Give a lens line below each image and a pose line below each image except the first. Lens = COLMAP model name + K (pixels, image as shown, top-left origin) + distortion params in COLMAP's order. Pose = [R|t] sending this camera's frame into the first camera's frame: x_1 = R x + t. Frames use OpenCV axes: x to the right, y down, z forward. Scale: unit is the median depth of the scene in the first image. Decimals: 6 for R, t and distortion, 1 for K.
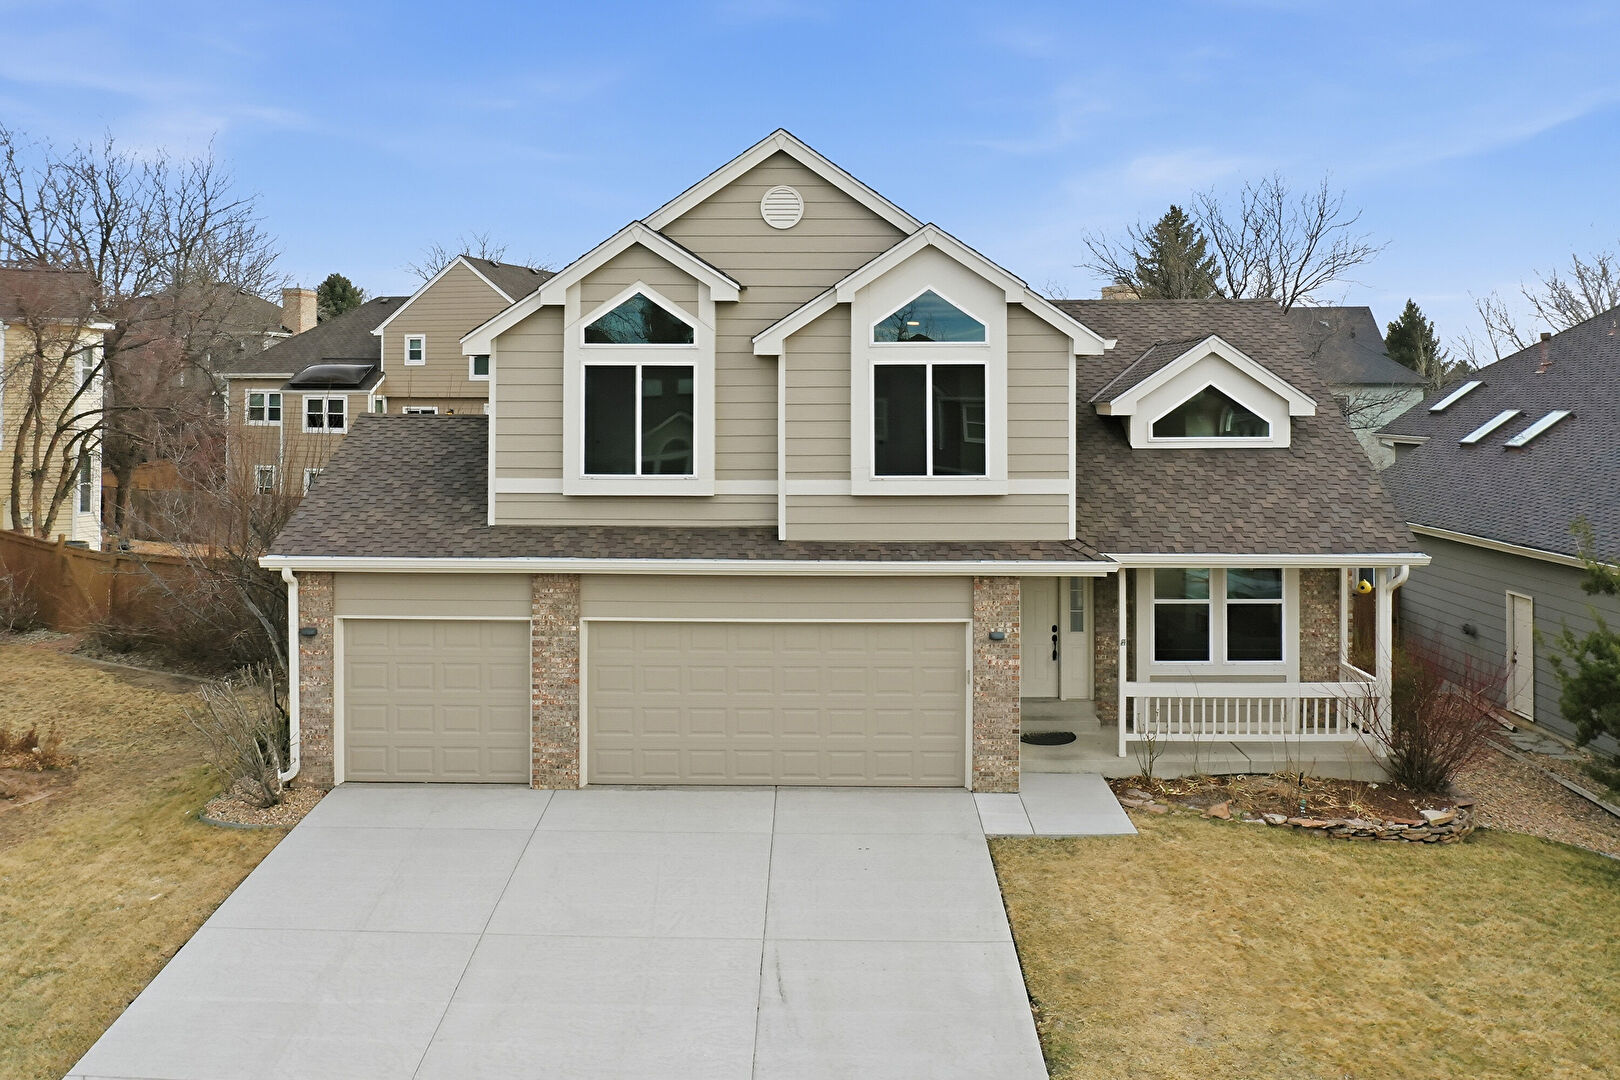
lens RADIAL K [[1328.5, 0, 810.0], [0, 1328.5, 354.1], [0, 0, 1]] dist [-0.016814, -0.004814]
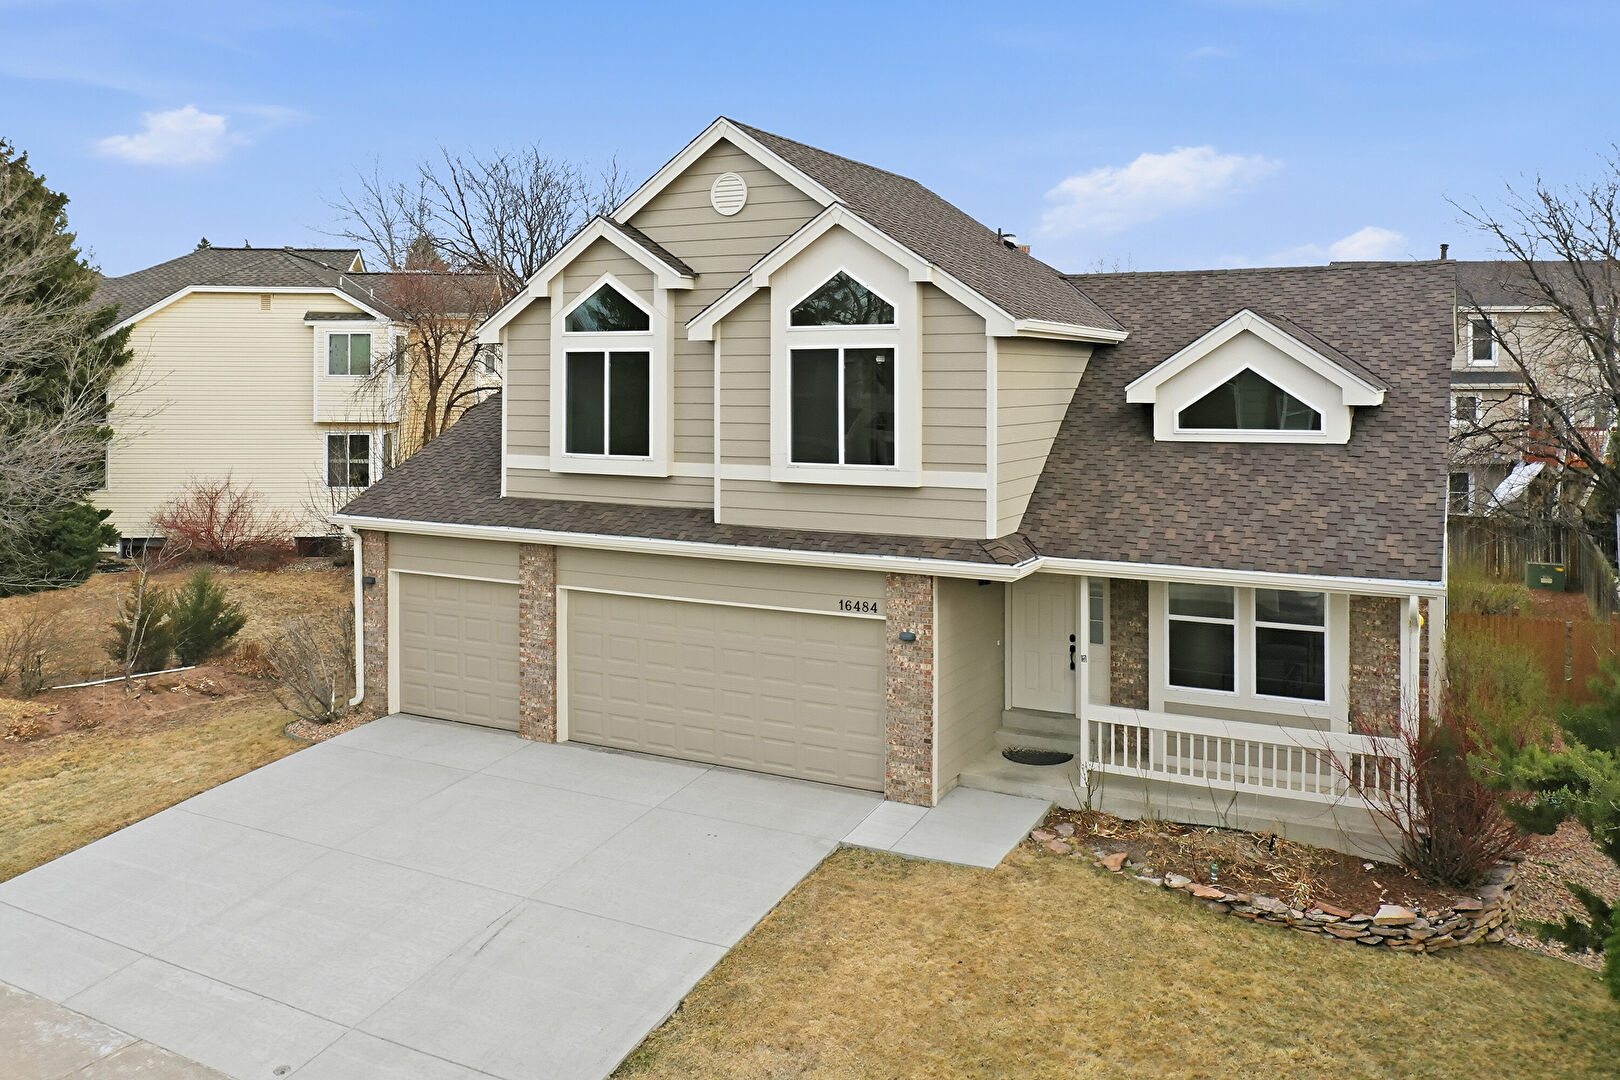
lens RADIAL K [[1330.1, 0, 812.8], [0, 1330.1, 340.2], [0, 0, 1]] dist [-0.013278, -0.007689]
pose [[0.888009, -0.012359, -0.459660, 0.508655], [0.014615, 0.999892, 0.001350, 0.000222], [0.459594, -0.007916, 0.888094, 0.133195]]
